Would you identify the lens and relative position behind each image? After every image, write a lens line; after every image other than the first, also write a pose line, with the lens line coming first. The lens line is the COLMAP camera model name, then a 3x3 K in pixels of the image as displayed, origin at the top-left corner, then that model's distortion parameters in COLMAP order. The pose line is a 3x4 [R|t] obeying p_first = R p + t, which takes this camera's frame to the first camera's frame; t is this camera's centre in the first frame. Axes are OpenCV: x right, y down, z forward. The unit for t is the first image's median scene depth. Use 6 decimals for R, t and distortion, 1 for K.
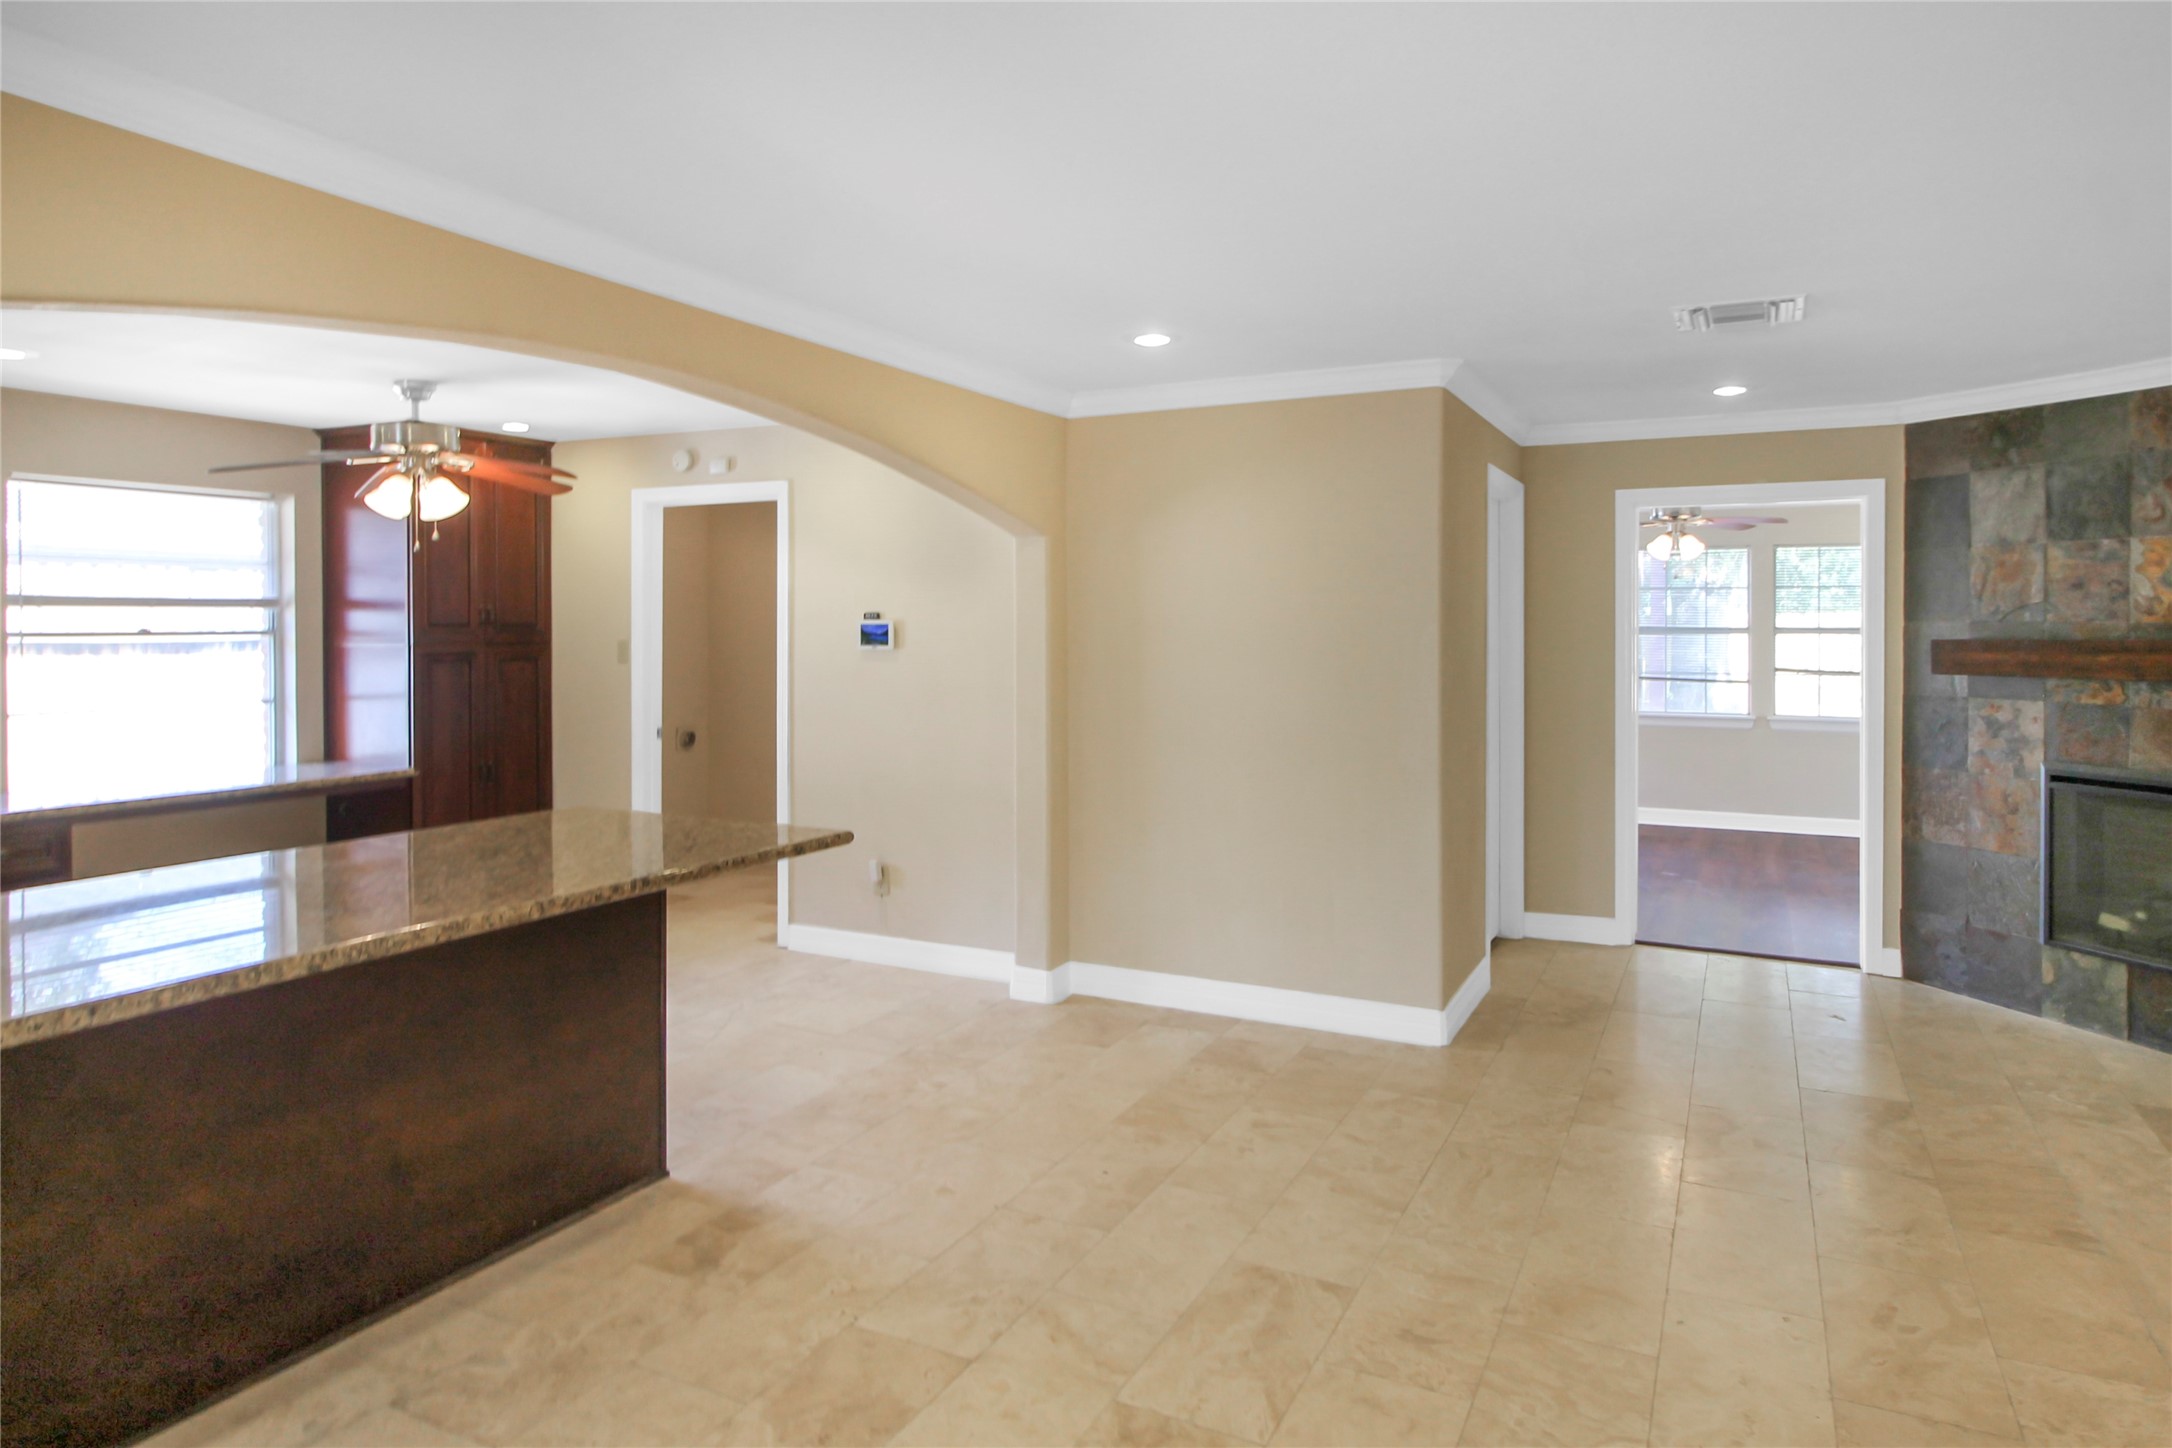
lens RADIAL K [[1290.1, 0, 1117.2], [0, 1290.1, 702.5], [0, 0, 1]] dist [0.025861, -0.028619]
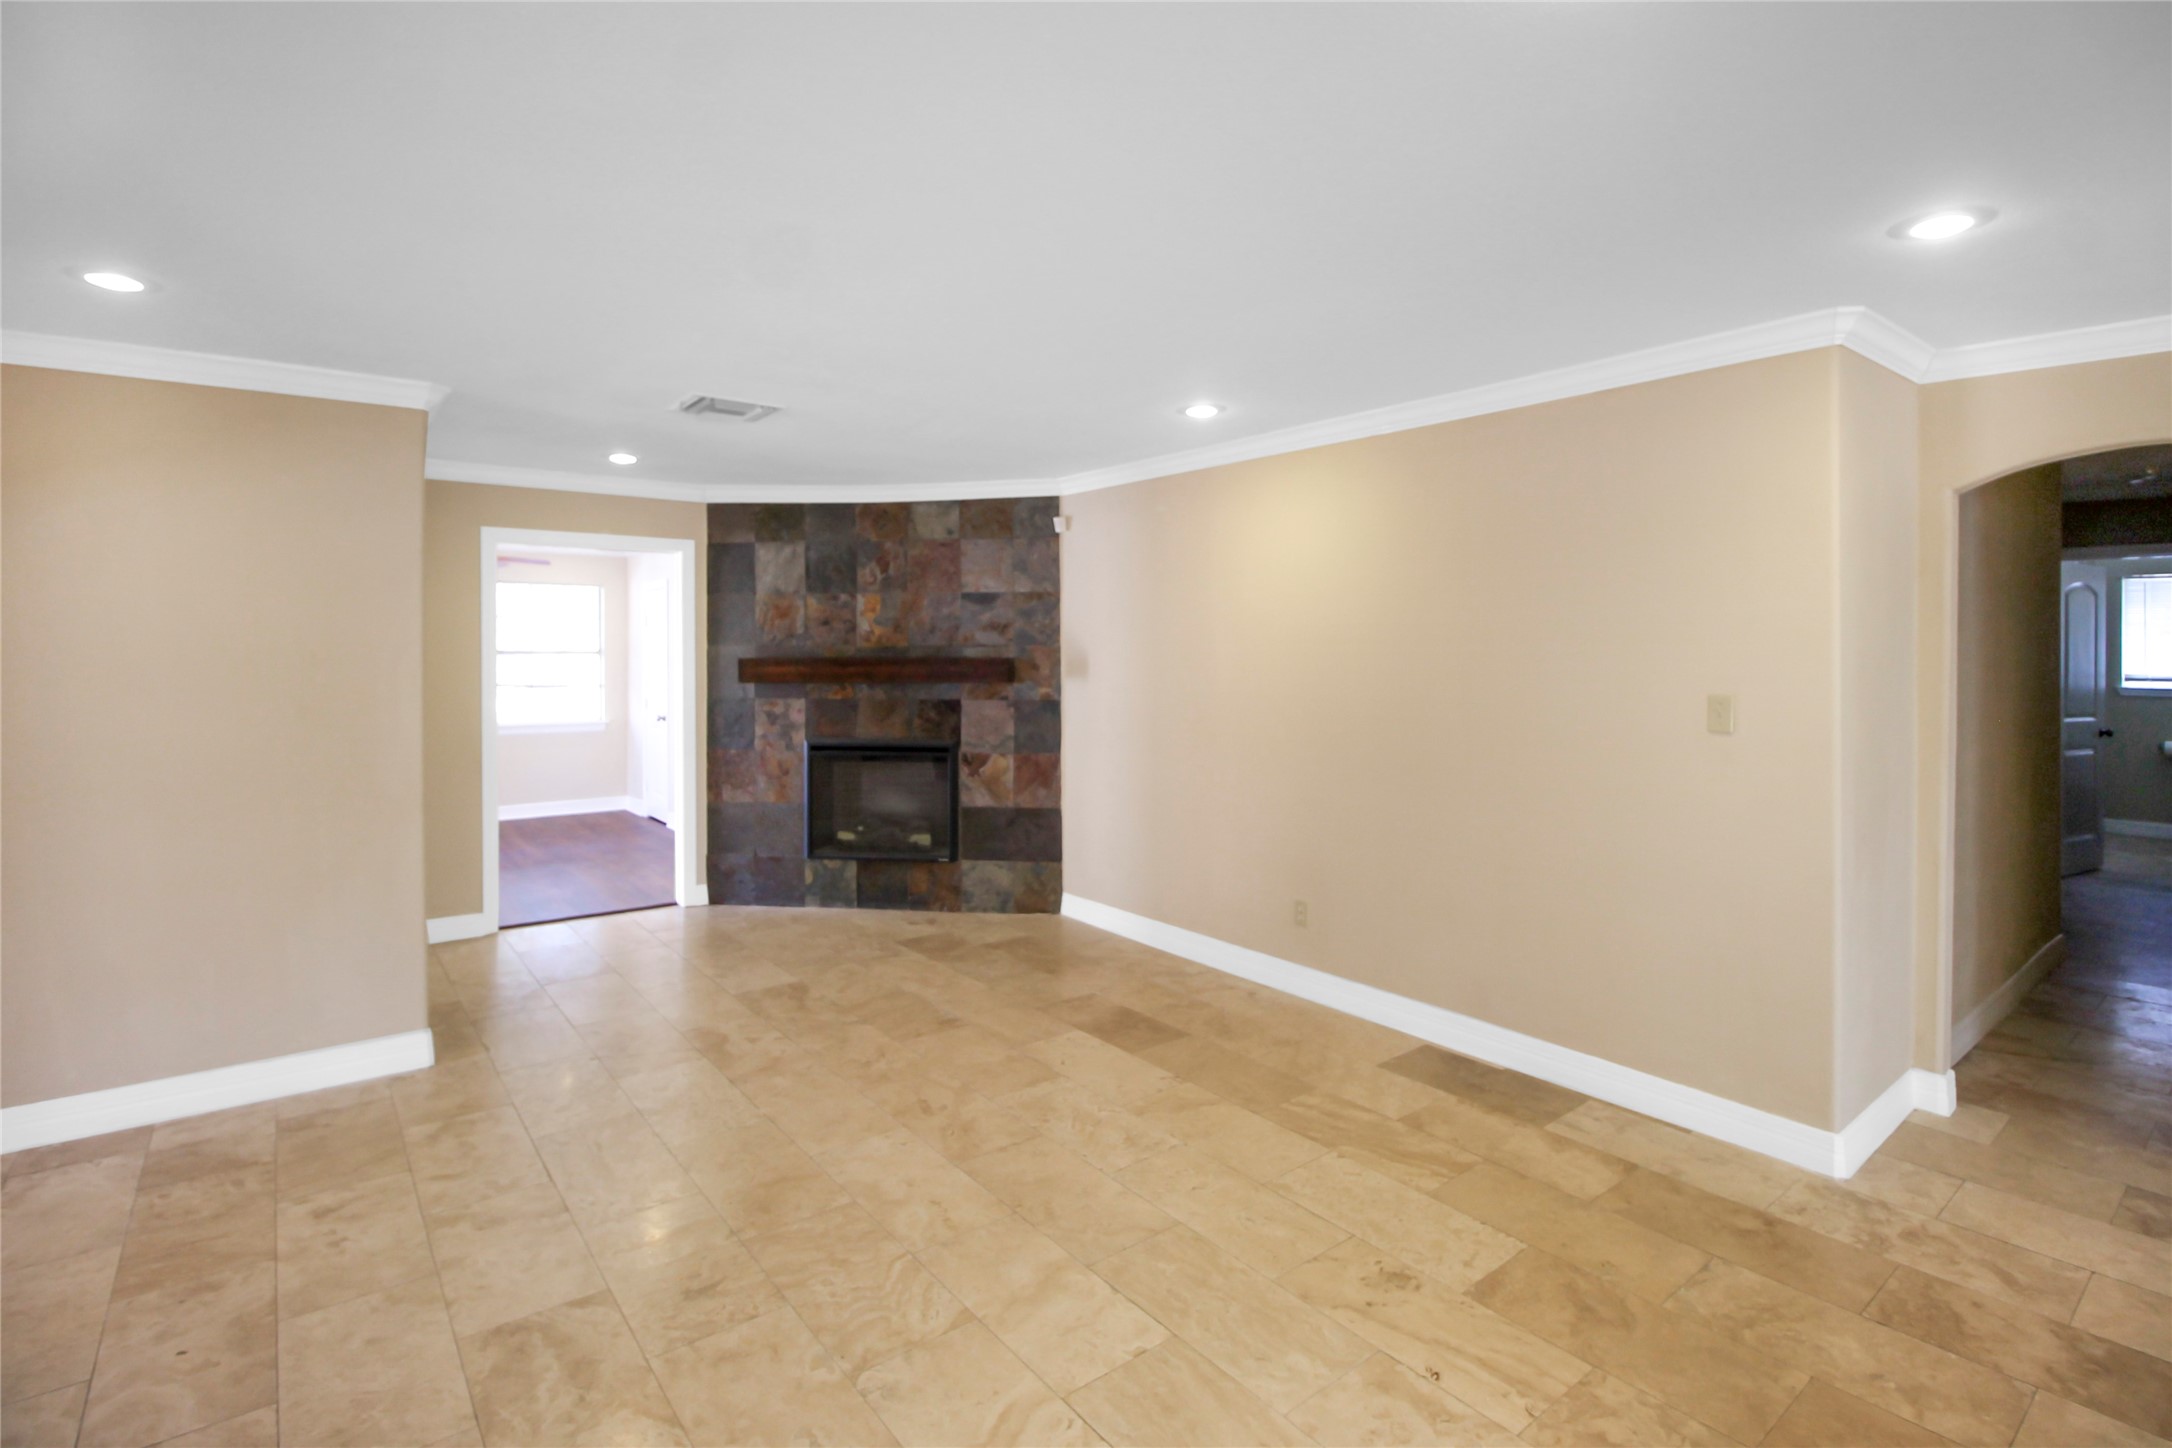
lens RADIAL K [[1024.9, 0, 1122.1], [0, 1024.9, 701.8], [0, 0, 1]] dist [-0.033231, -0.000889]
pose [[0.407416, -0.045976, 0.912085, -0.225051], [0.052004, 0.998279, 0.027092, -0.010243], [-0.911761, 0.036394, 0.409106, 0.176254]]
